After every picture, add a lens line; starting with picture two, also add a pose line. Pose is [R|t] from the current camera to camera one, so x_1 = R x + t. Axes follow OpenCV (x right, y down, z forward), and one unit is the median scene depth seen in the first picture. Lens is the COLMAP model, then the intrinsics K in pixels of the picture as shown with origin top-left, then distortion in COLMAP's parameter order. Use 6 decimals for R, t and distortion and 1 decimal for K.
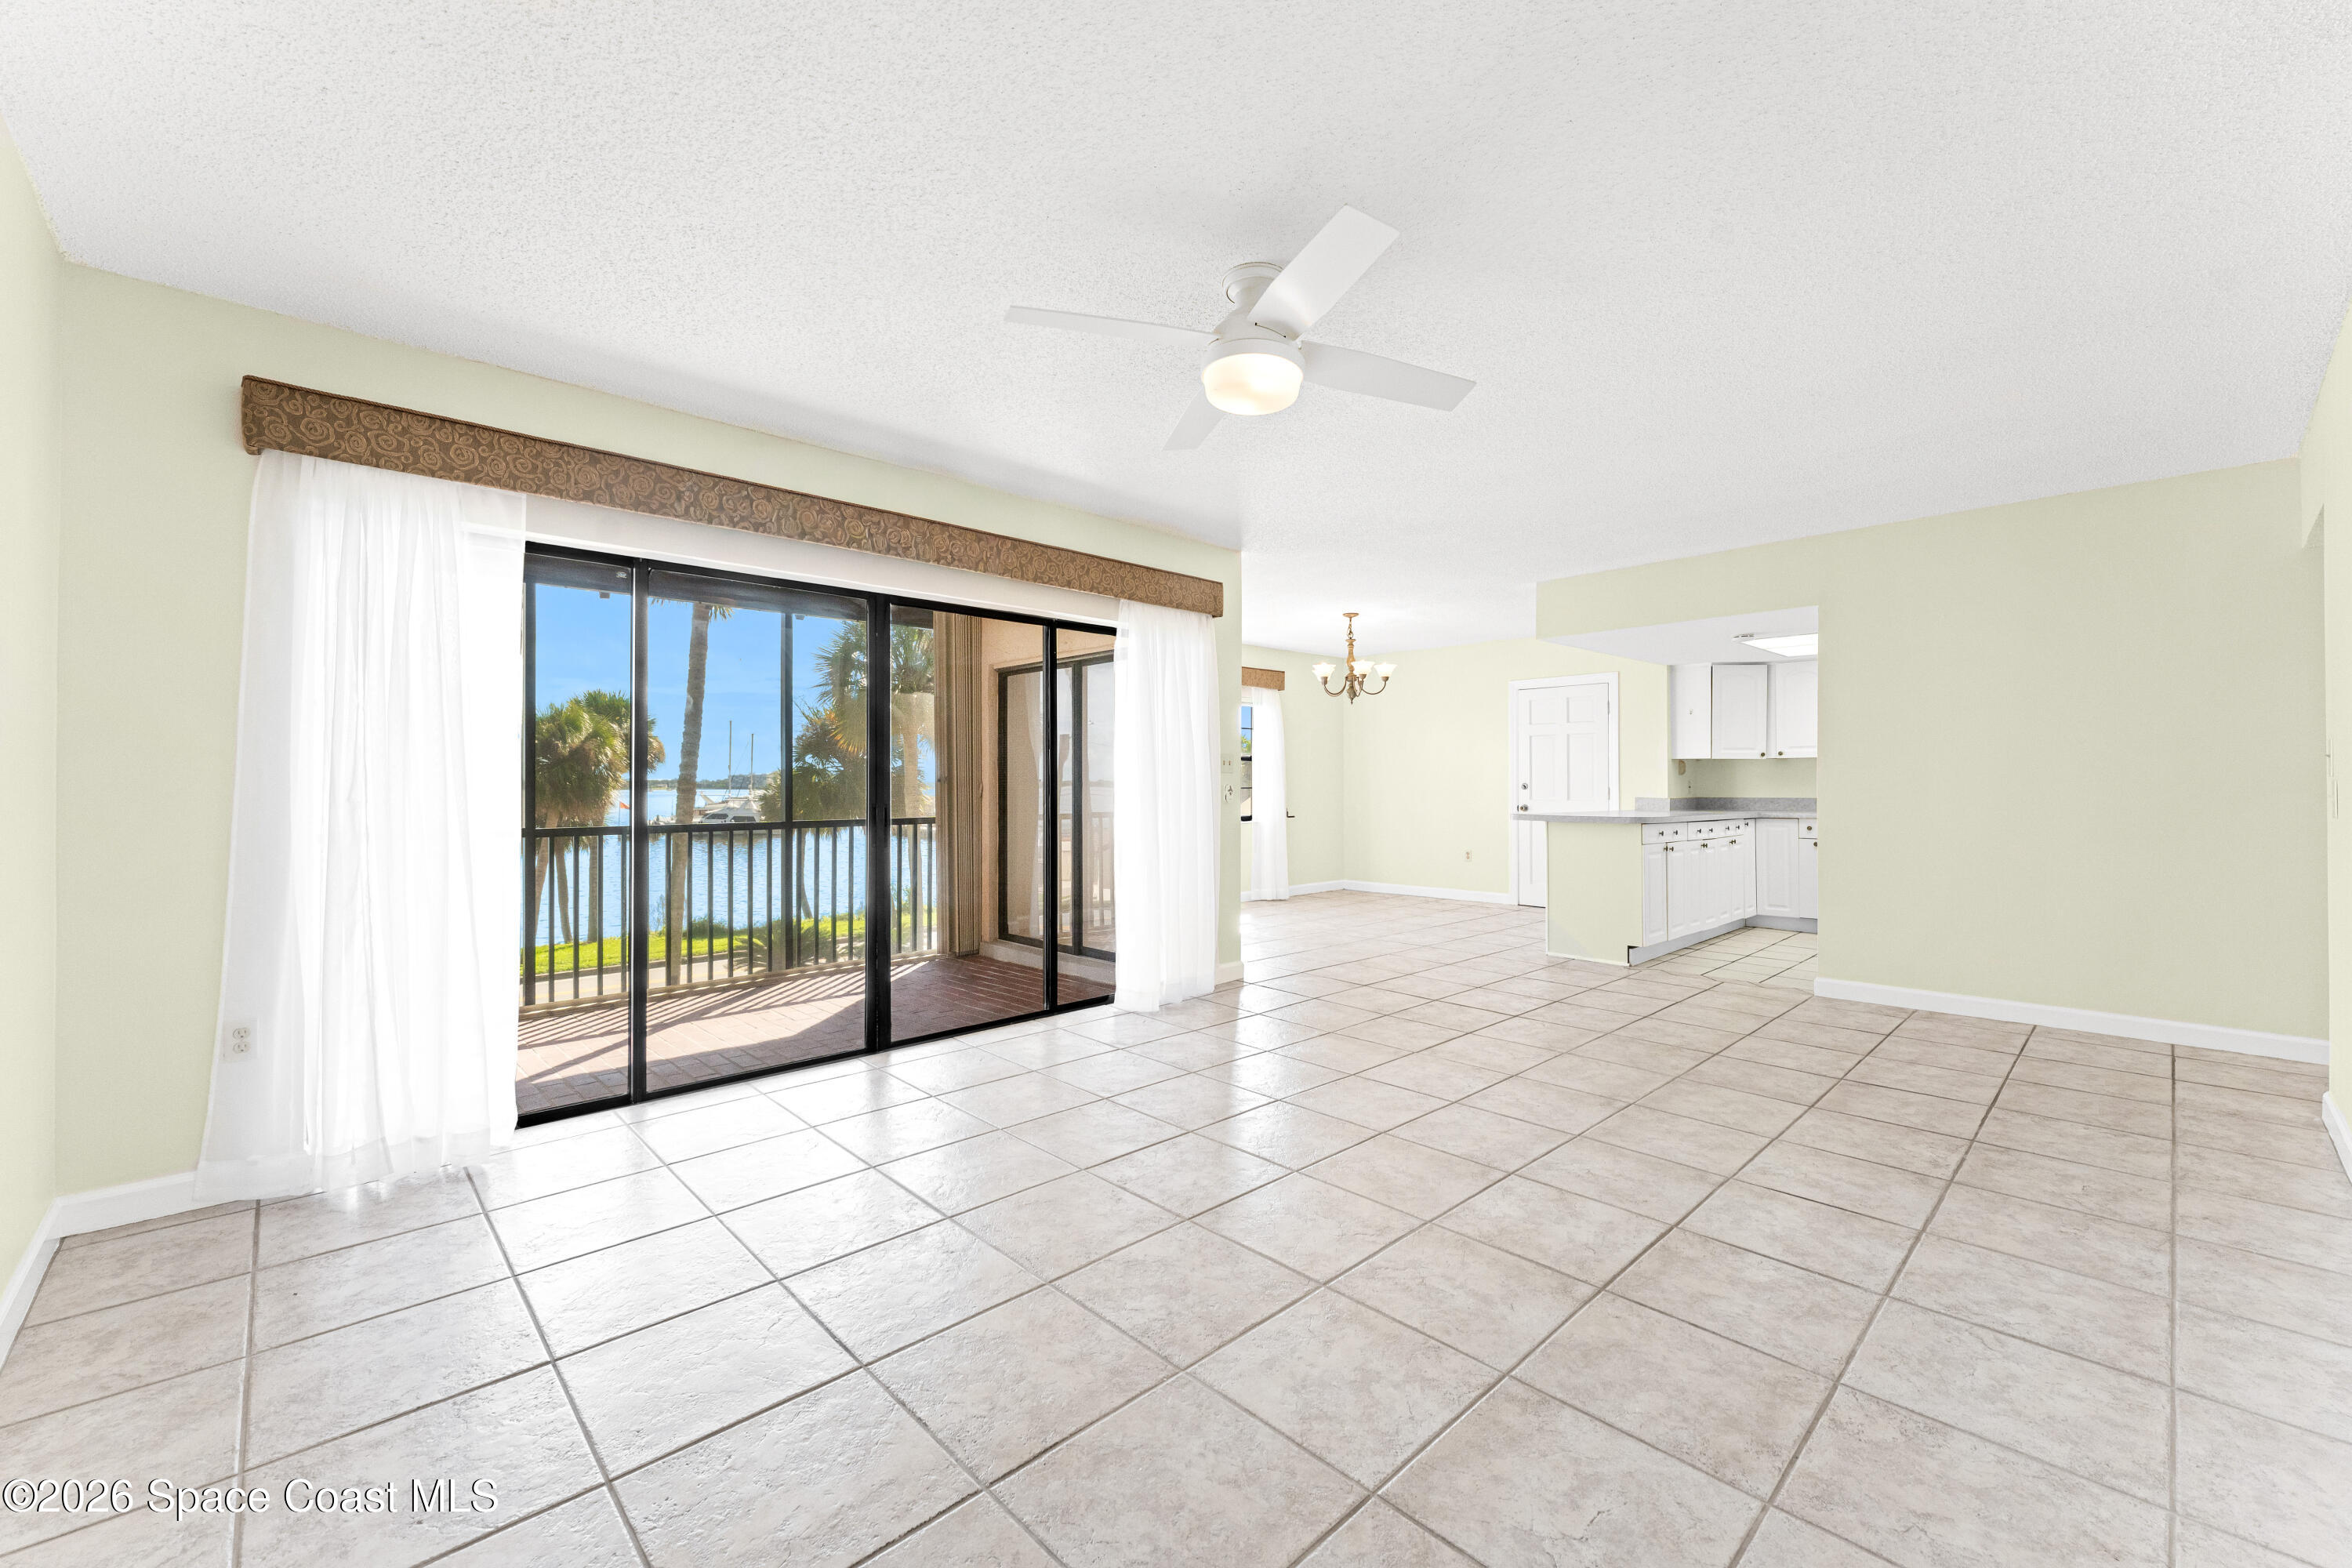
lens RADIAL K [[947.4, 0, 1178.5], [0, 947.4, 782.9], [0, 0, 1]] dist [0.000261, -0.000769]
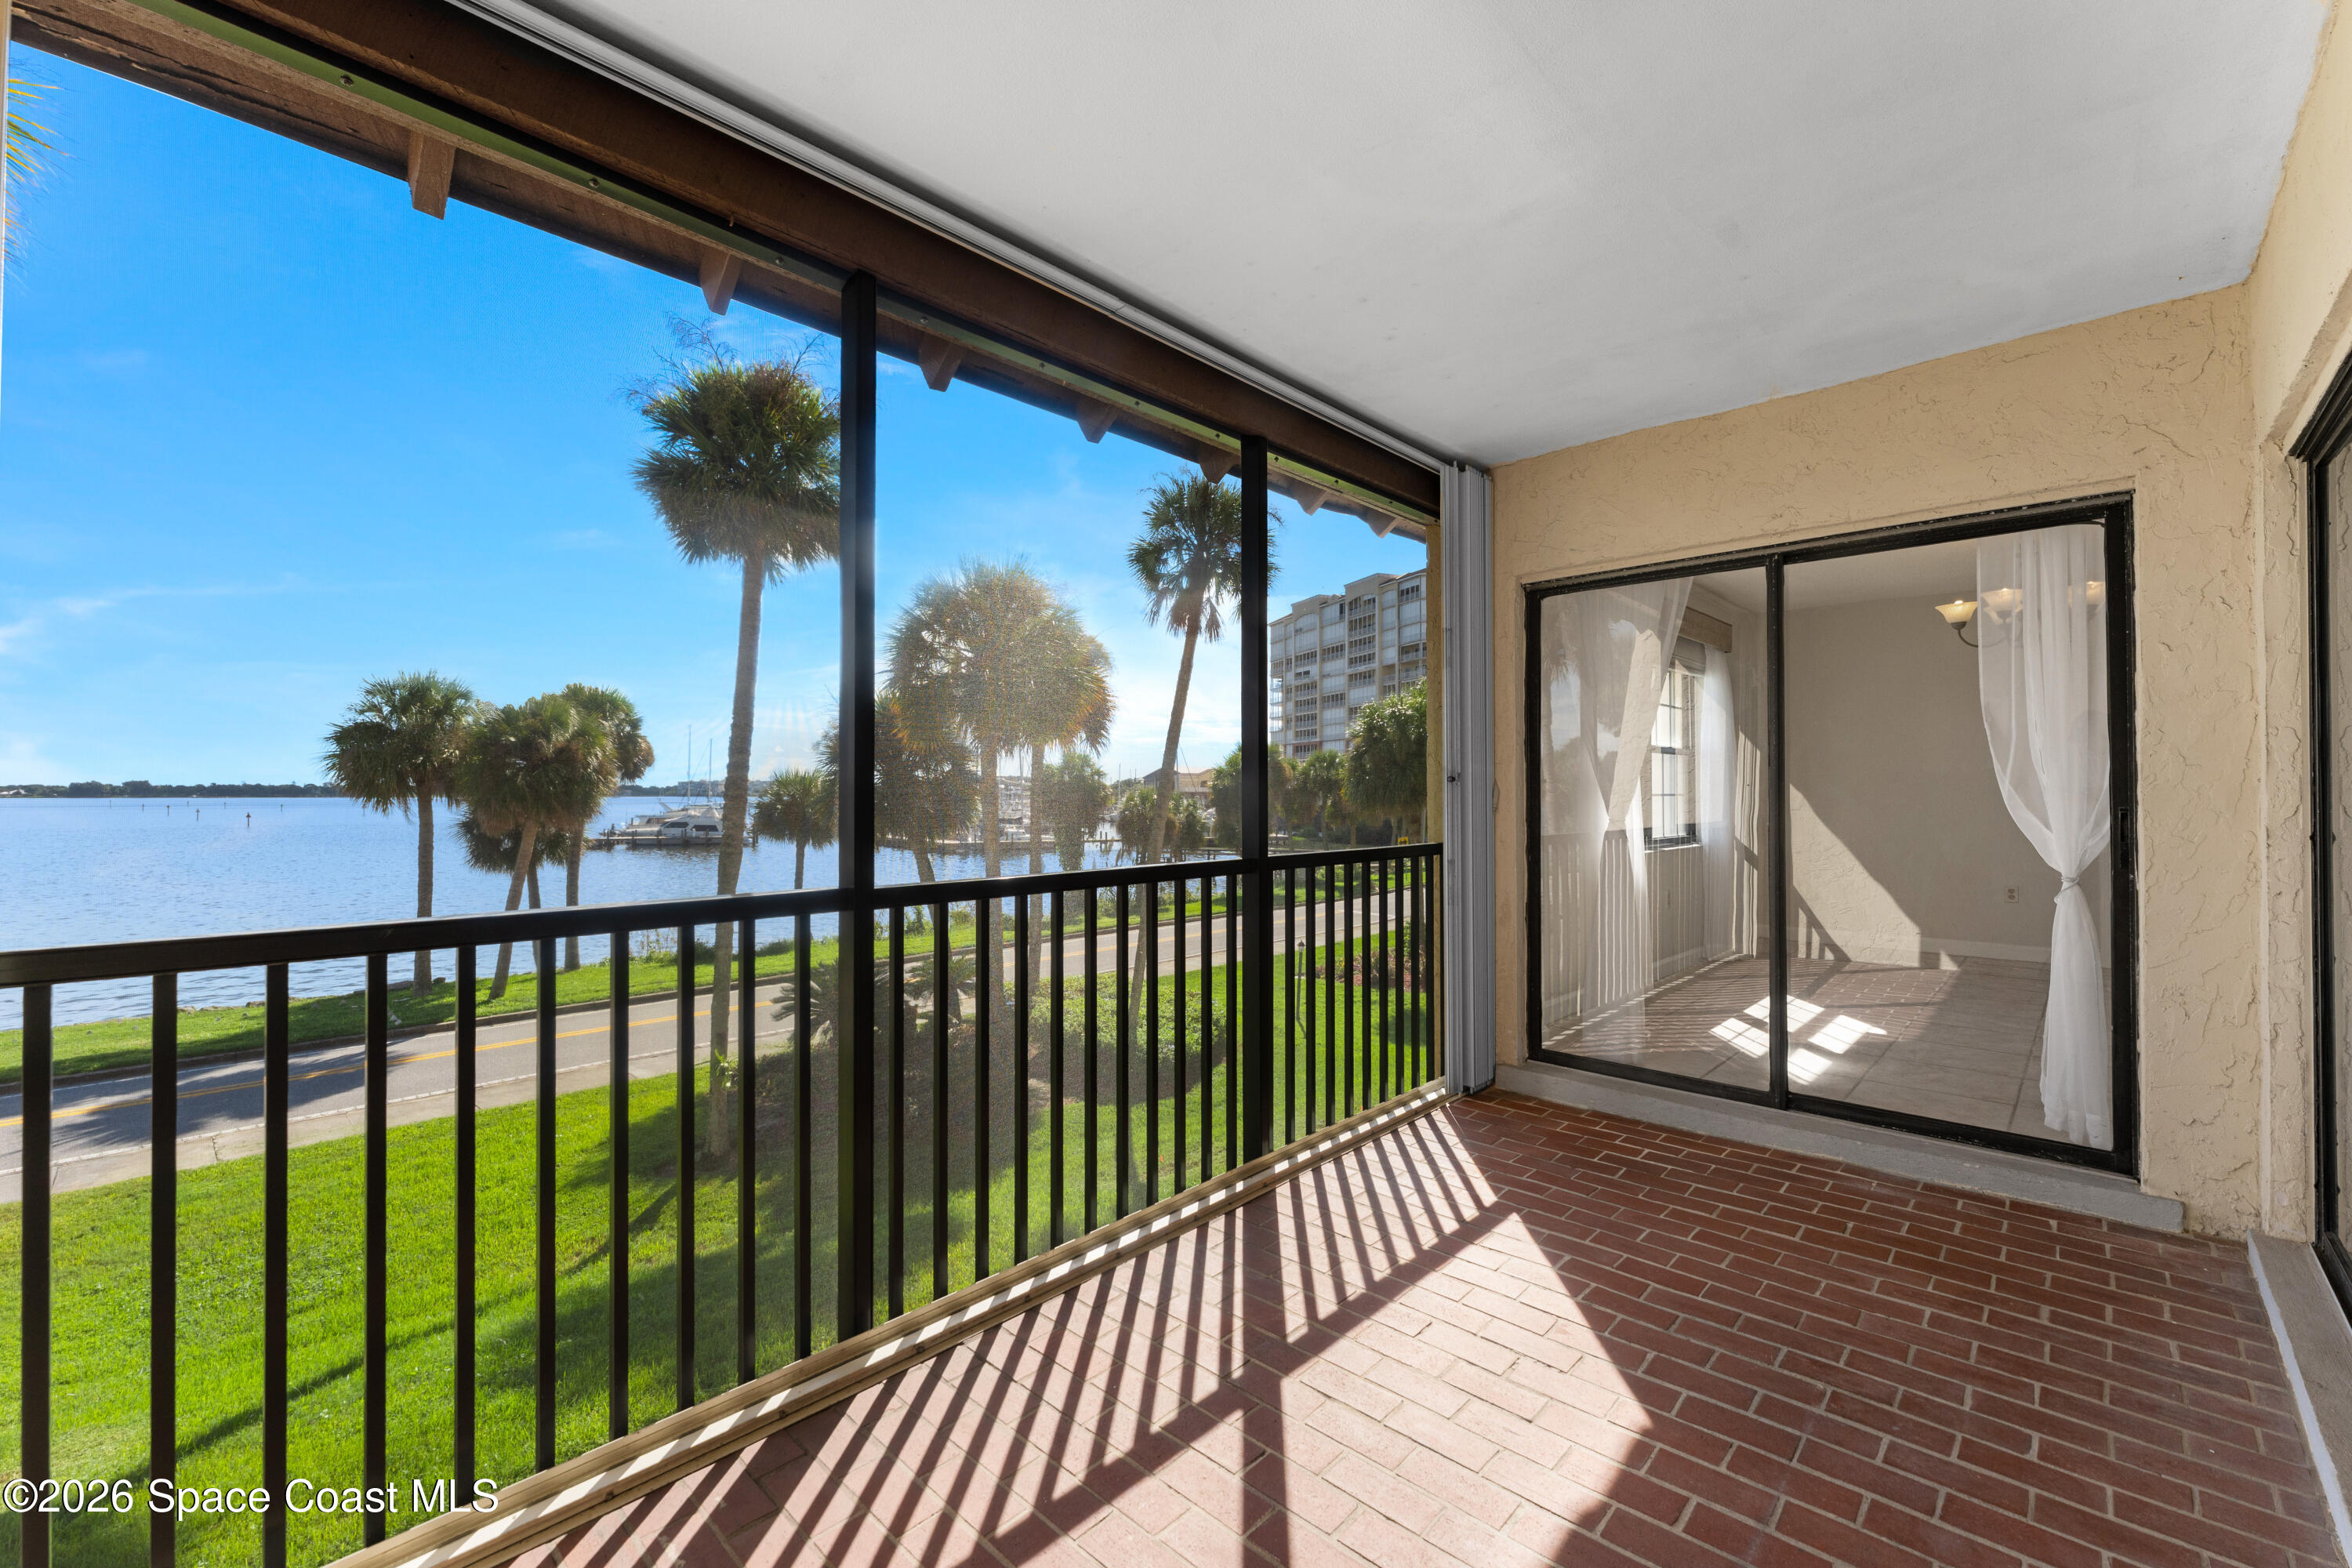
lens RADIAL K [[947.4, 0, 1191.6], [0, 947.4, 781.6], [0, 0, 1]] dist [0.000261, -0.000769]
pose [[0.998756, 0.004084, 0.049704, -0.846943], [-0.003528, 0.999930, -0.011275, 0.011870], [-0.049747, 0.011086, 0.998700, 0.883176]]
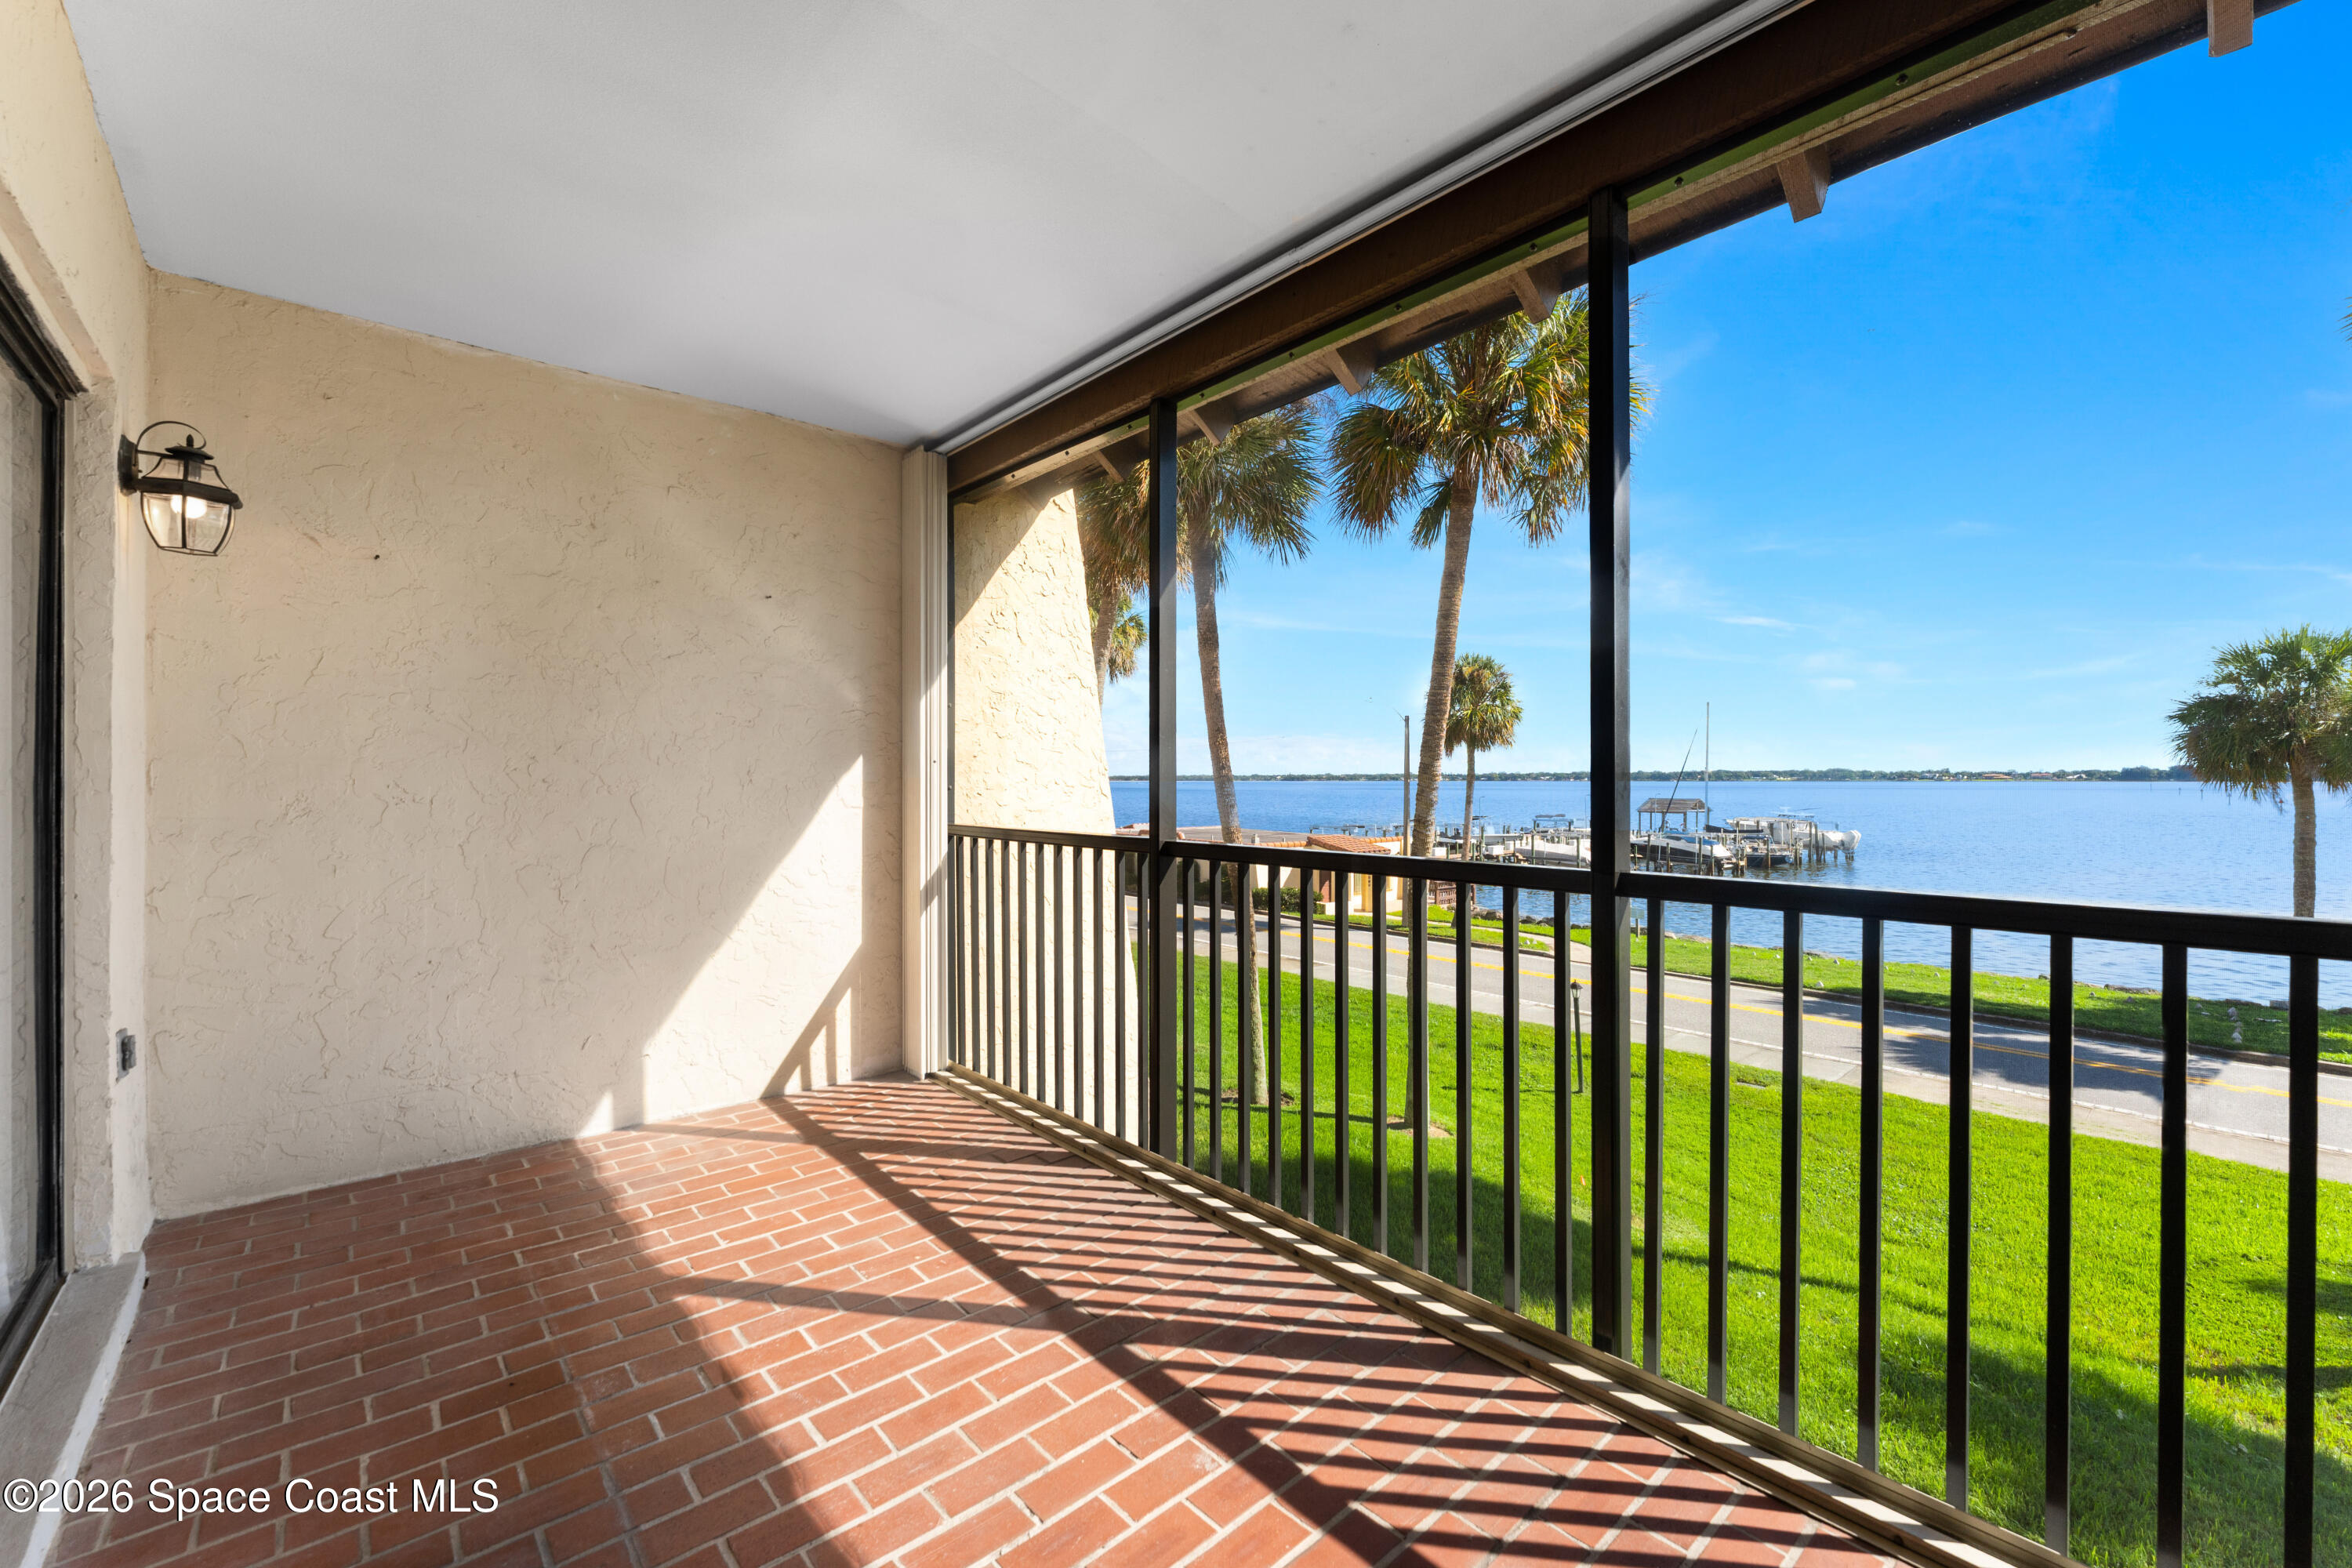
lens RADIAL K [[947.4, 0, 1172.8], [0, 947.4, 776.6], [0, 0, 1]] dist [0.000261, -0.000769]
pose [[-0.032169, 0.000155, -0.999482, -0.159869], [0.004719, 0.999989, 0.000003, 0.010720], [0.999471, -0.004717, -0.032170, 1.544416]]
